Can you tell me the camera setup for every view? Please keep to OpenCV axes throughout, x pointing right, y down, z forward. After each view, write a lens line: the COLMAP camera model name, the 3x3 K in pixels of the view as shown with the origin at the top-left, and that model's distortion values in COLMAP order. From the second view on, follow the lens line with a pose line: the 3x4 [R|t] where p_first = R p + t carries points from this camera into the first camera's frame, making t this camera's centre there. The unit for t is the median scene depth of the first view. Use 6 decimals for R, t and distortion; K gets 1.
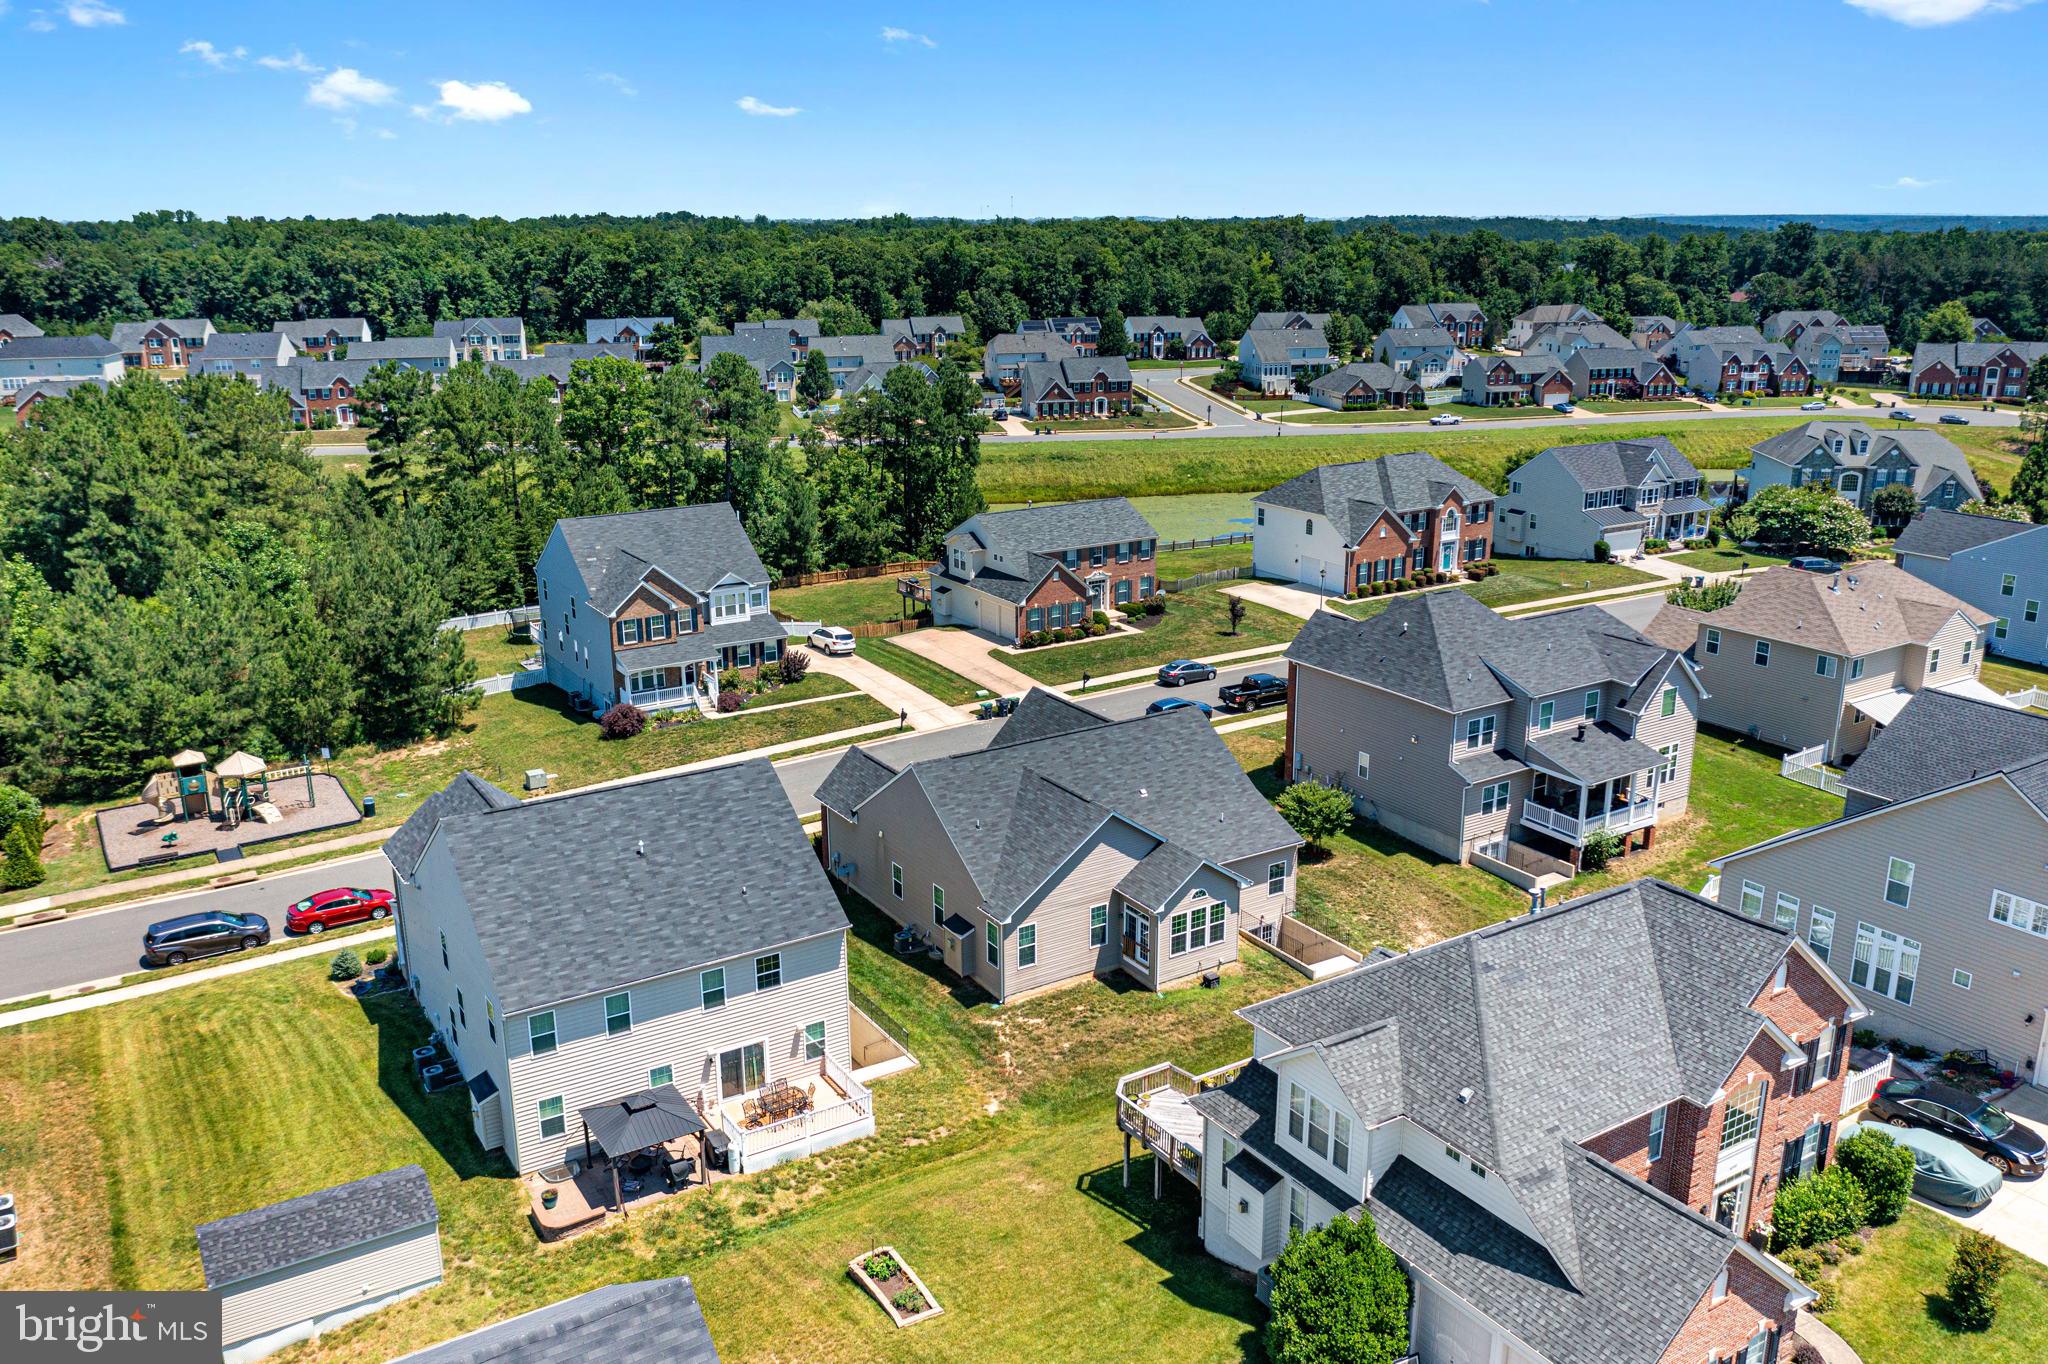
lens RADIAL K [[1616.1, 0, 1018.9], [0, 1616.1, 687.0], [0, 0, 1]] dist [-0.020054, 0.010005]
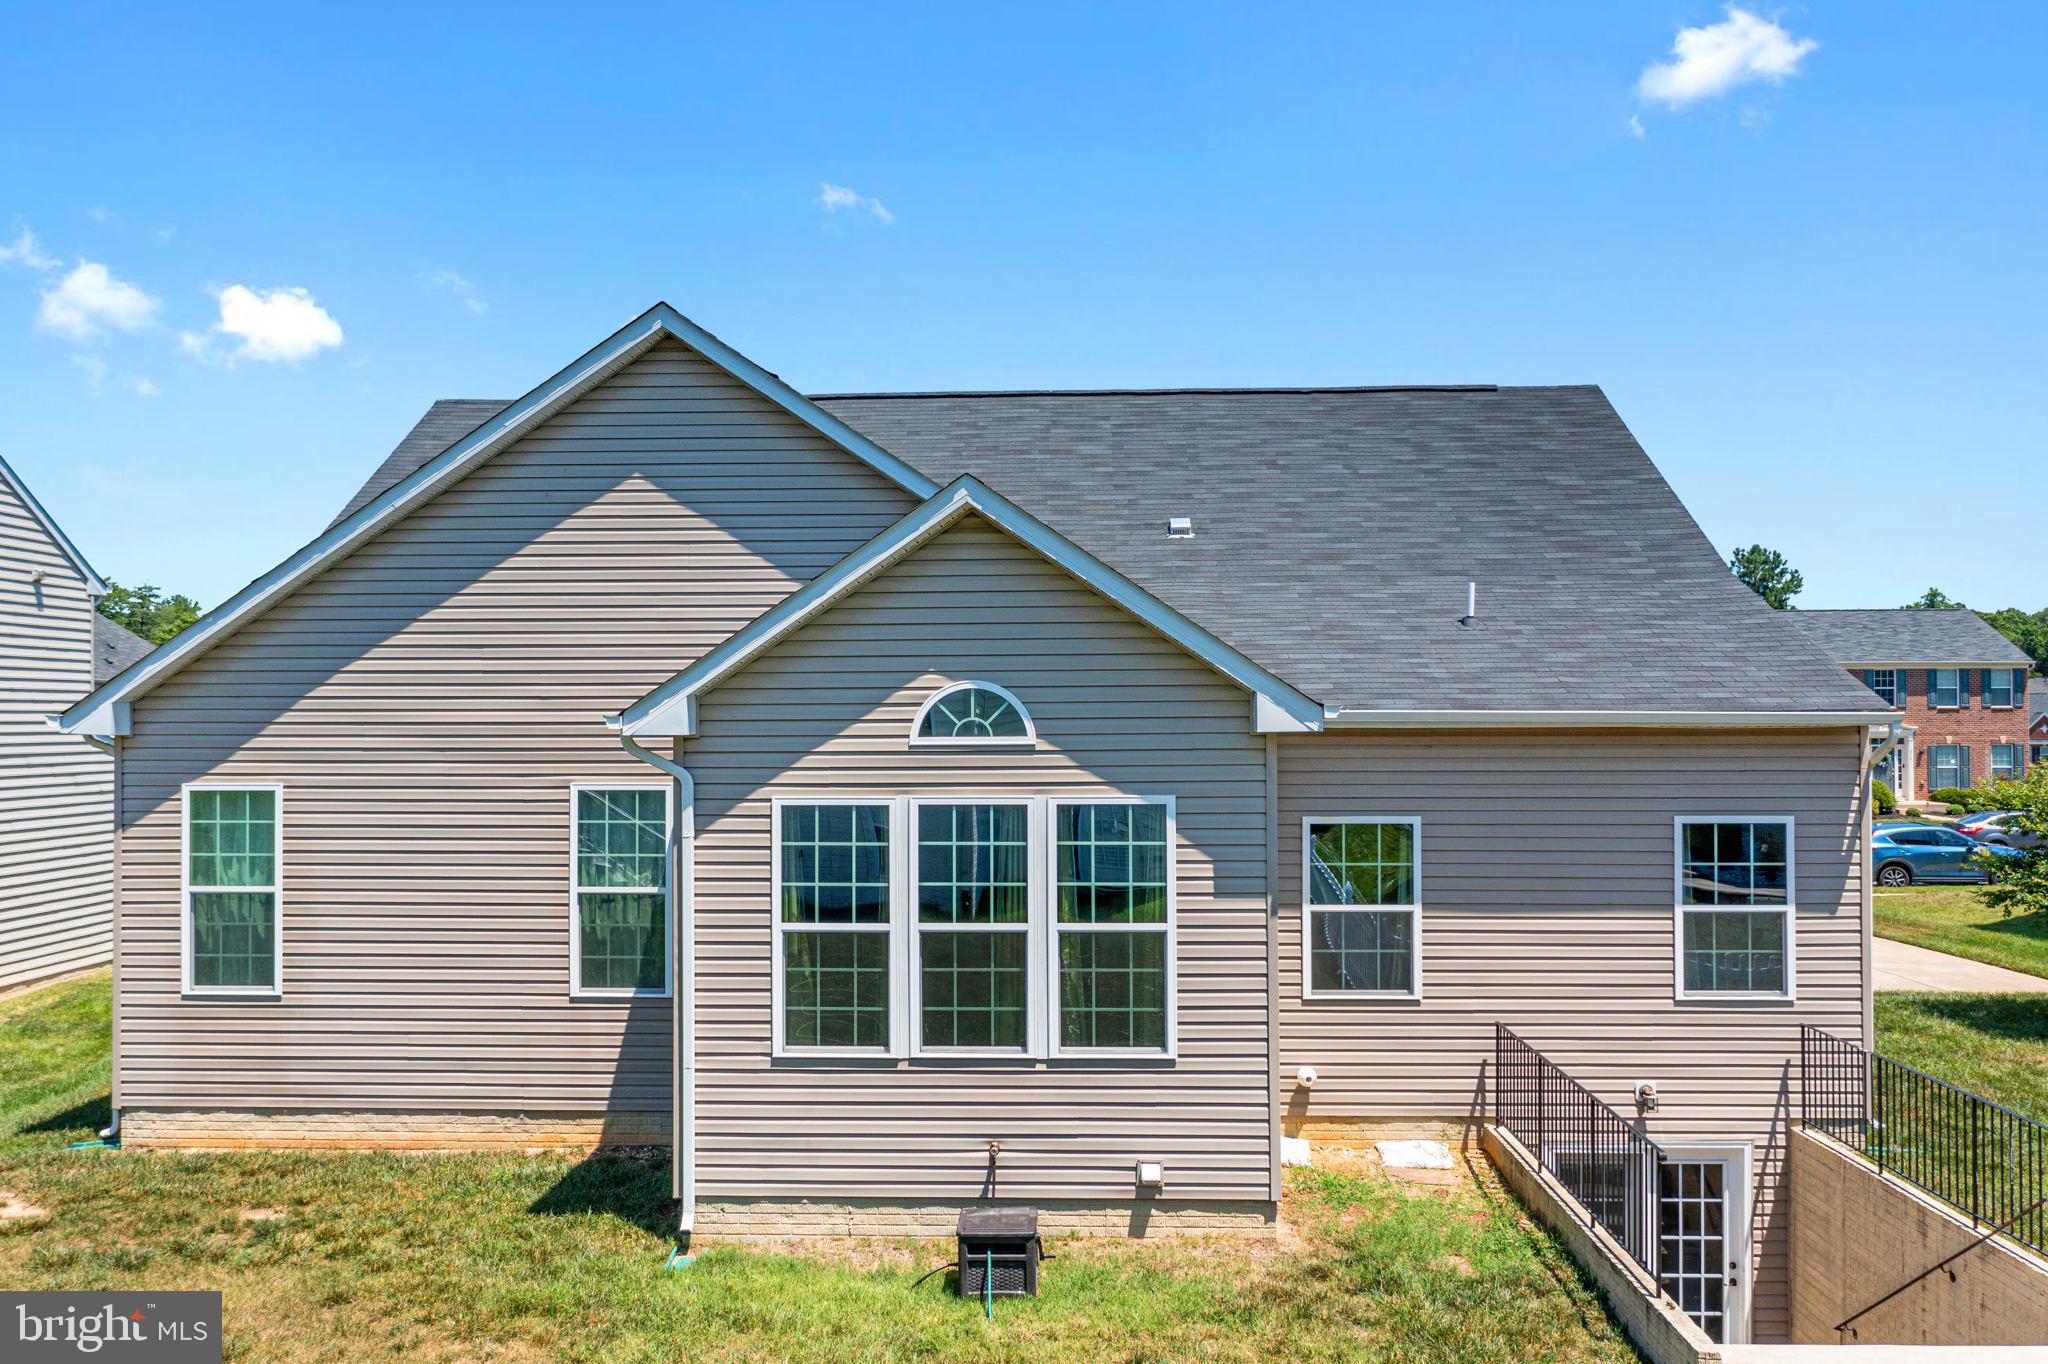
lens RADIAL K [[1616.1, 0, 1025.5], [0, 1616.1, 685.8], [0, 0, 1]] dist [-0.020054, 0.010005]
pose [[0.824068, -0.007653, -0.566440, 0.215015], [-0.160921, 0.955555, -0.247021, 0.166866], [0.543154, 0.294715, 0.786210, 0.857799]]
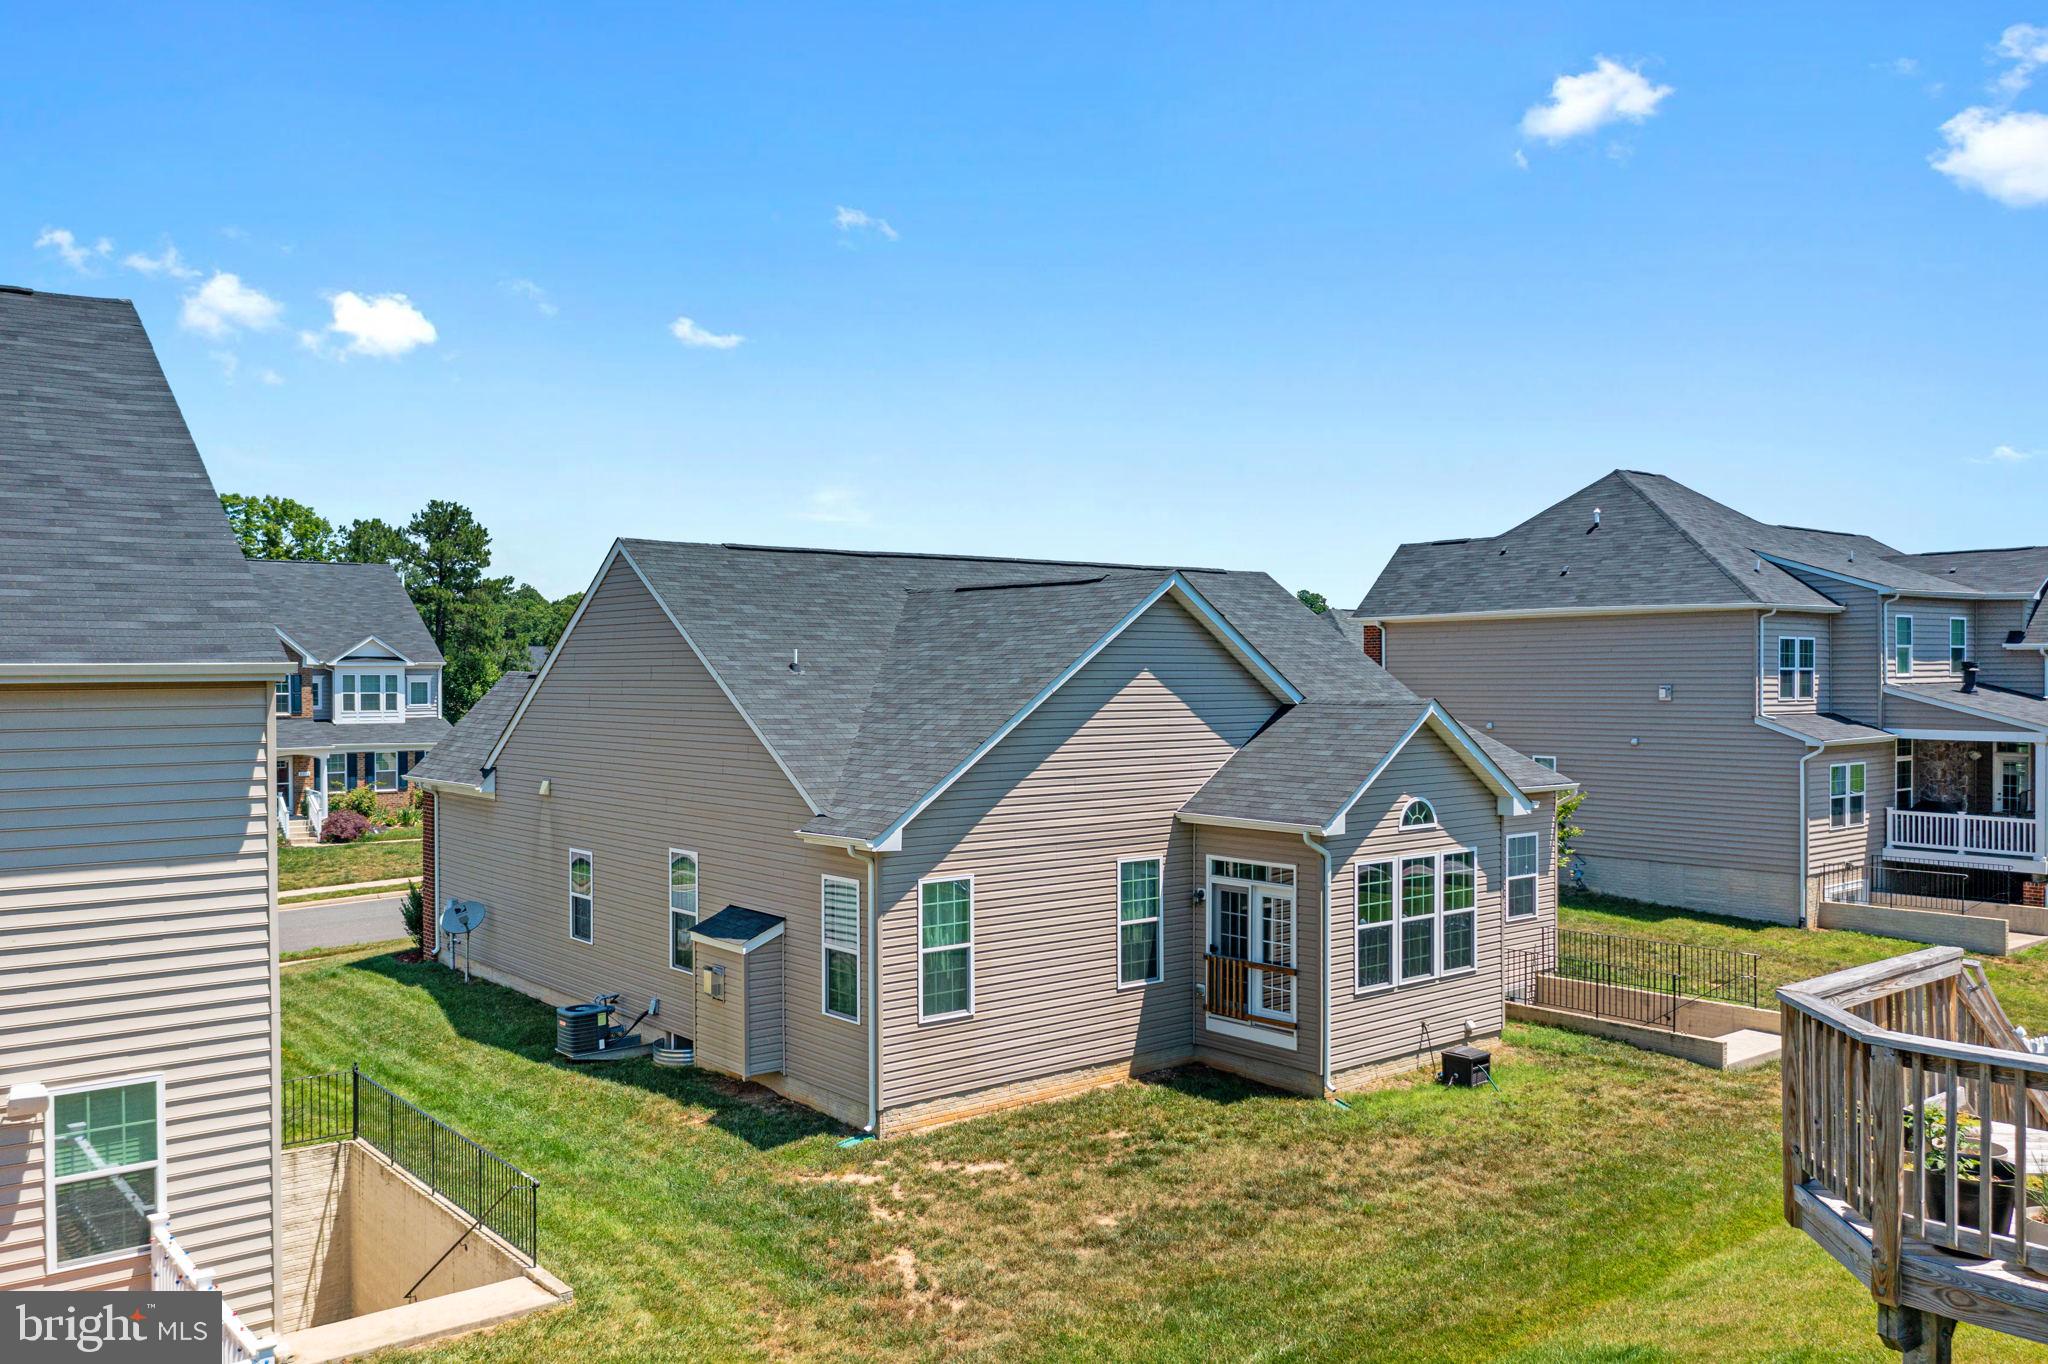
lens RADIAL K [[1616.1, 0, 1024.3], [0, 1616.1, 687.7], [0, 0, 1]] dist [-0.020054, 0.010005]
pose [[0.992185, 0.001134, 0.124768, -0.019870], [0.033062, 0.961826, -0.271659, 0.194630], [-0.120313, 0.273661, 0.954272, 0.656249]]
